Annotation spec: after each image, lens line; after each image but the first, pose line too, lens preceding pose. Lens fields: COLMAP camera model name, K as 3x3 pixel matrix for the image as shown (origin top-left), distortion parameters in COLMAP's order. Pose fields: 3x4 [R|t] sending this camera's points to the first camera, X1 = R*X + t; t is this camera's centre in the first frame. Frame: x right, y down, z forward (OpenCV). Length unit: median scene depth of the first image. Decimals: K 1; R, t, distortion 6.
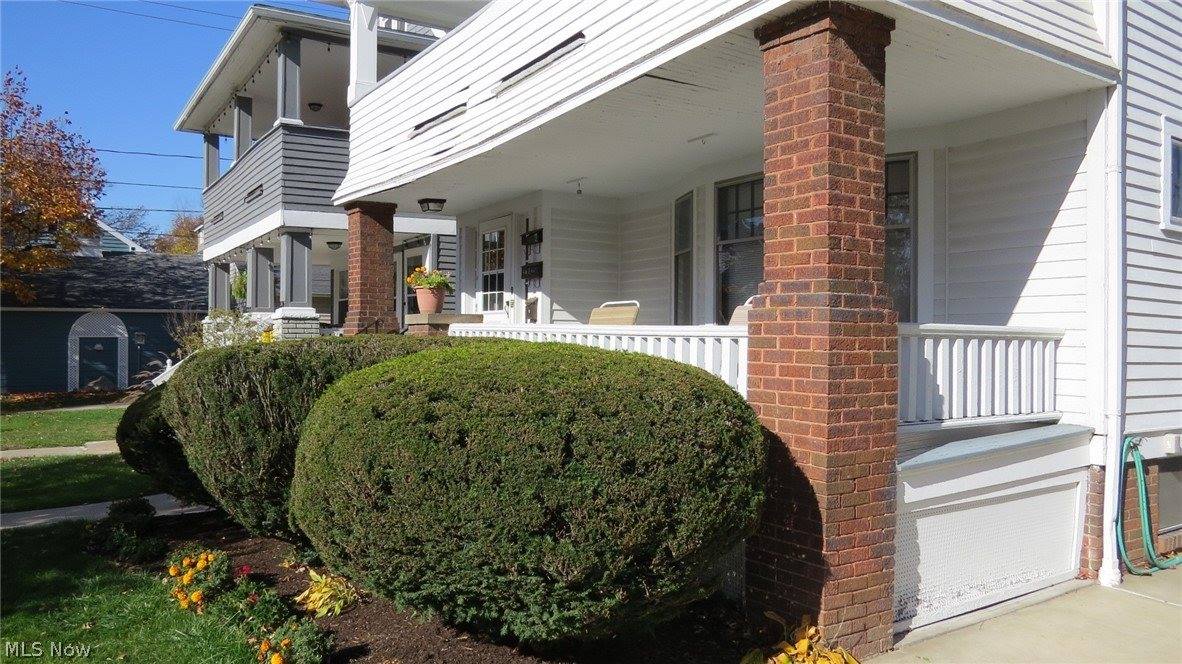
lens RADIAL K [[840.6, 0, 590.5], [0, 840.6, 325.0], [0, 0, 1]] dist [-0.025102, 0.003518]
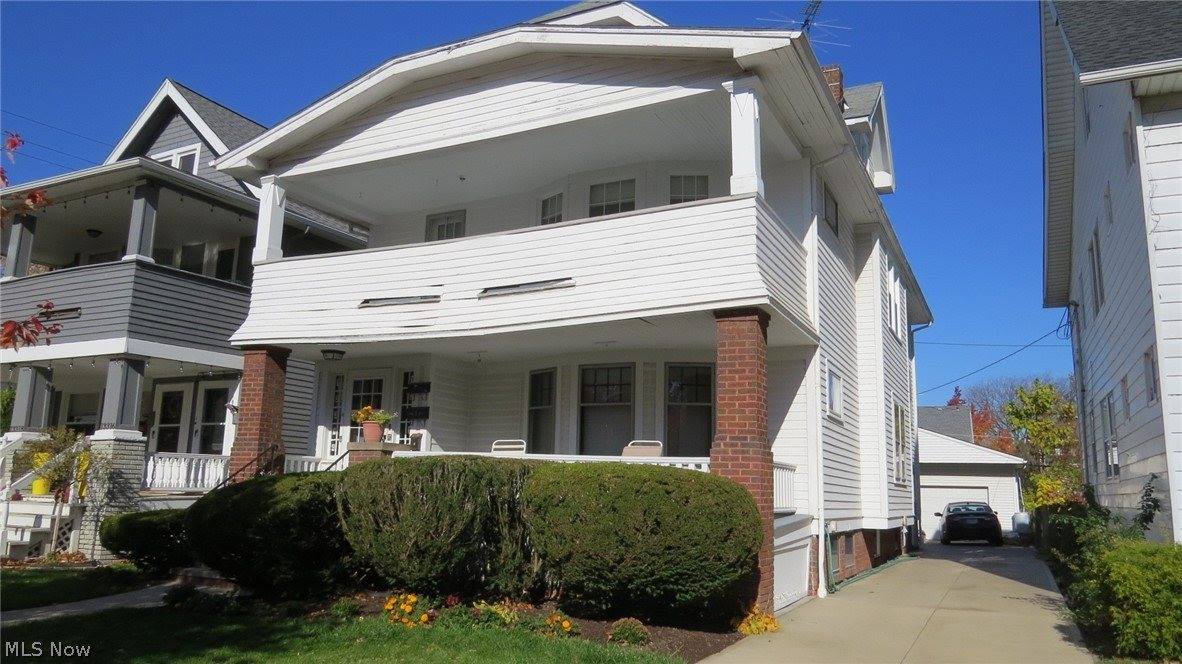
lens RADIAL K [[840.6, 0, 590.5], [0, 840.6, 325.0], [0, 0, 1]] dist [-0.025102, 0.003518]
pose [[0.862757, 0.110679, 0.493357, -1.060616], [-0.026234, 0.984232, -0.174925, 0.048387], [-0.504939, 0.137975, 0.852056, -0.587034]]
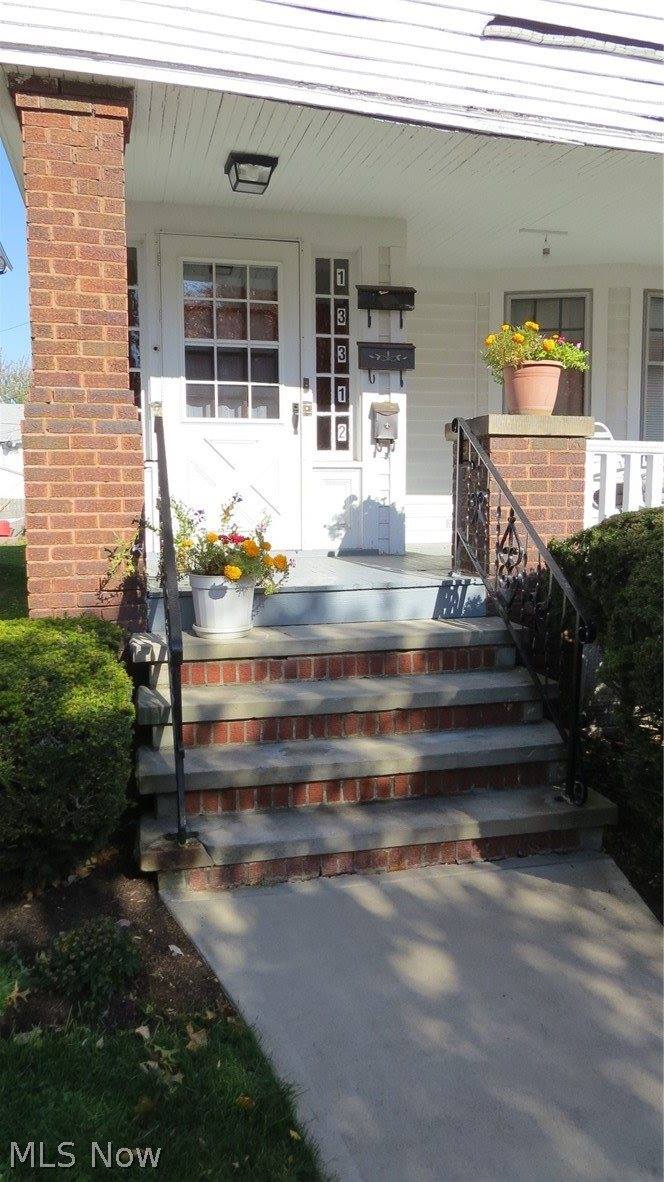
lens RADIAL K [[840.6, 0, 336.5], [0, 840.6, 582.9], [0, 0, 1]] dist [-0.025102, 0.003518]
pose [[0.315296, -0.094594, 0.944267, -1.382199], [0.001826, 0.995078, 0.099075, 0.075751], [-0.948992, -0.029514, 0.313917, 1.789497]]
